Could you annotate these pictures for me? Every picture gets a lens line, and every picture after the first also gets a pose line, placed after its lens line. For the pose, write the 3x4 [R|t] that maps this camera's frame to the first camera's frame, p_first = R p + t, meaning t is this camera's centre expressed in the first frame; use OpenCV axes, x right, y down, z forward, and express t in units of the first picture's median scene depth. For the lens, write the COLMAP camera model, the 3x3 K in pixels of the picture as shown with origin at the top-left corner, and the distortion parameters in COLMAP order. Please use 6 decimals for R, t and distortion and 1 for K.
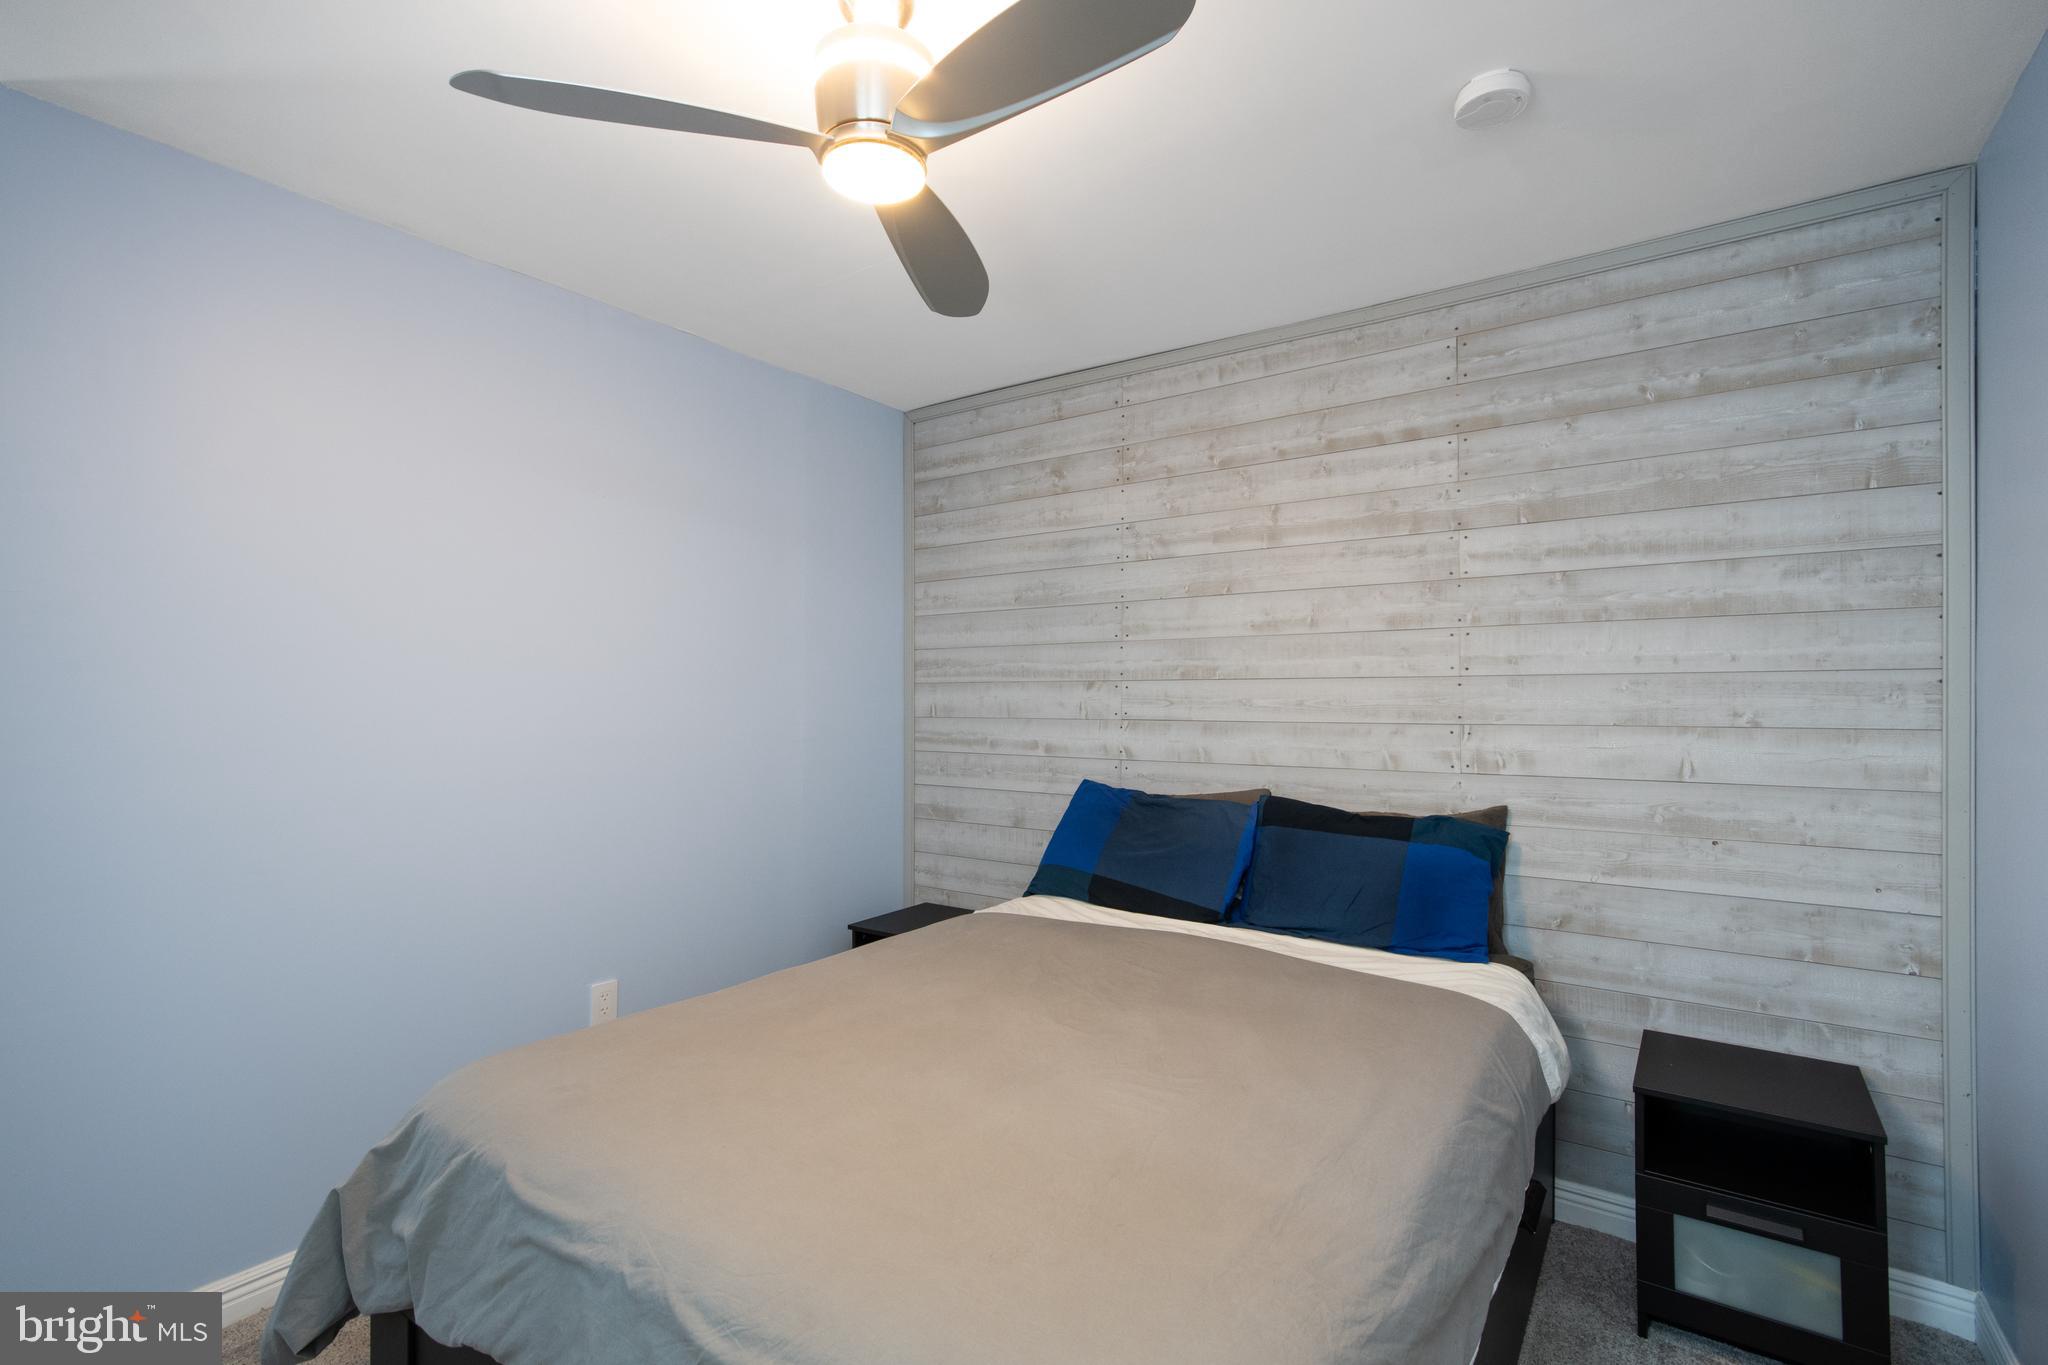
lens RADIAL K [[931.9, 0, 1025.9], [0, 931.9, 724.2], [0, 0, 1]] dist [0.011062, 0.000792]
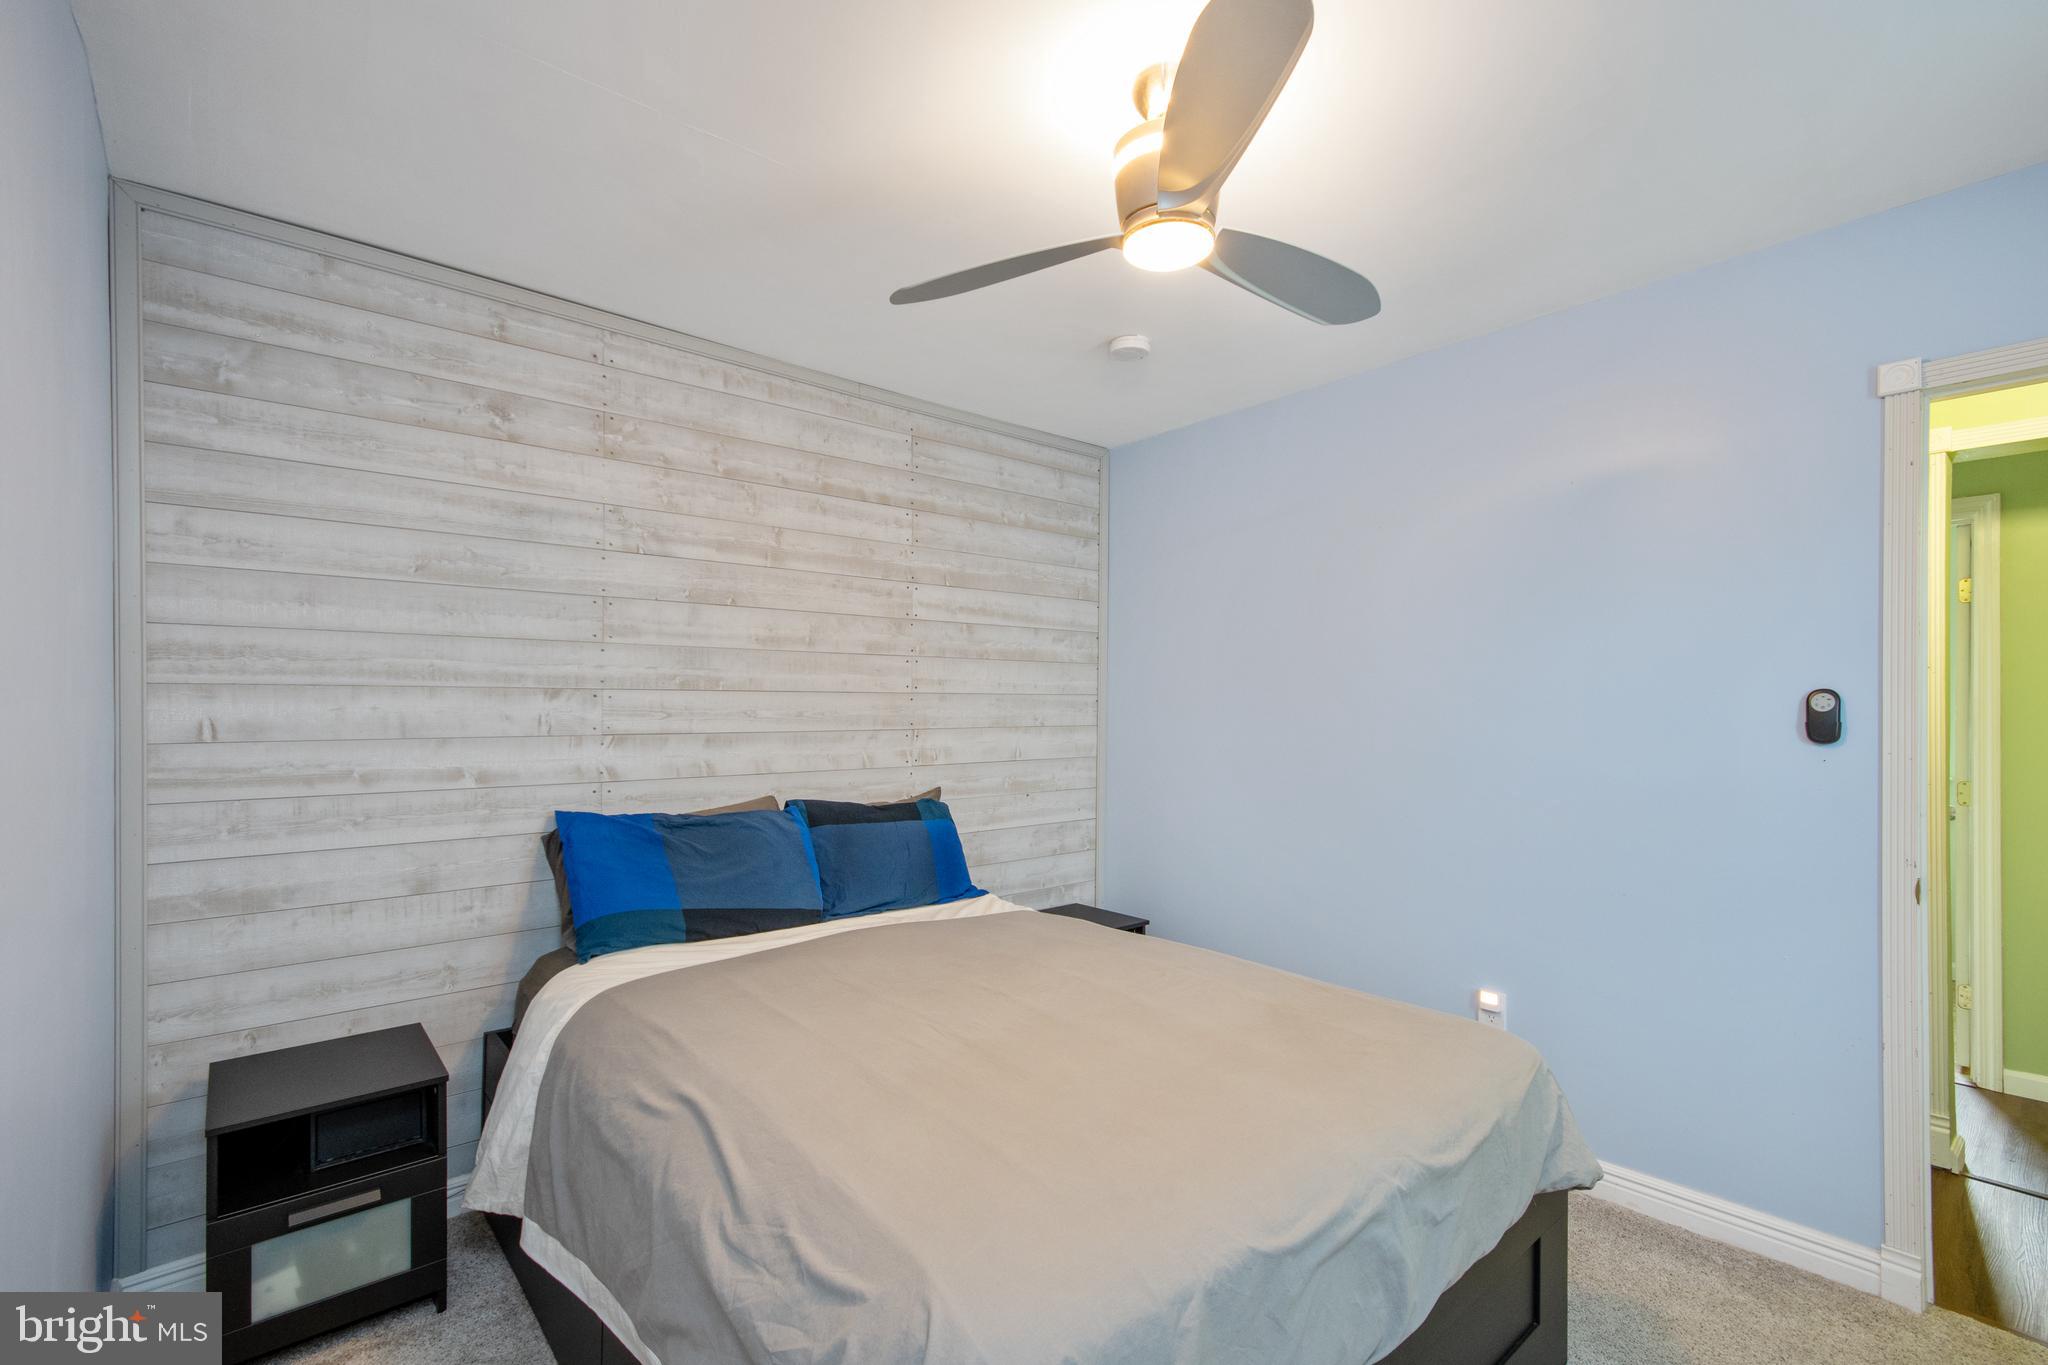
lens RADIAL K [[921.9, 0, 1023.2], [0, 921.9, 741.5], [0, 0, 1]] dist [0.012738, 0.000422]
pose [[0.250067, -0.038666, 0.967456, -0.624883], [0.022176, 0.999169, 0.034201, -0.019563], [-0.967975, 0.012902, 0.250717, 0.424699]]
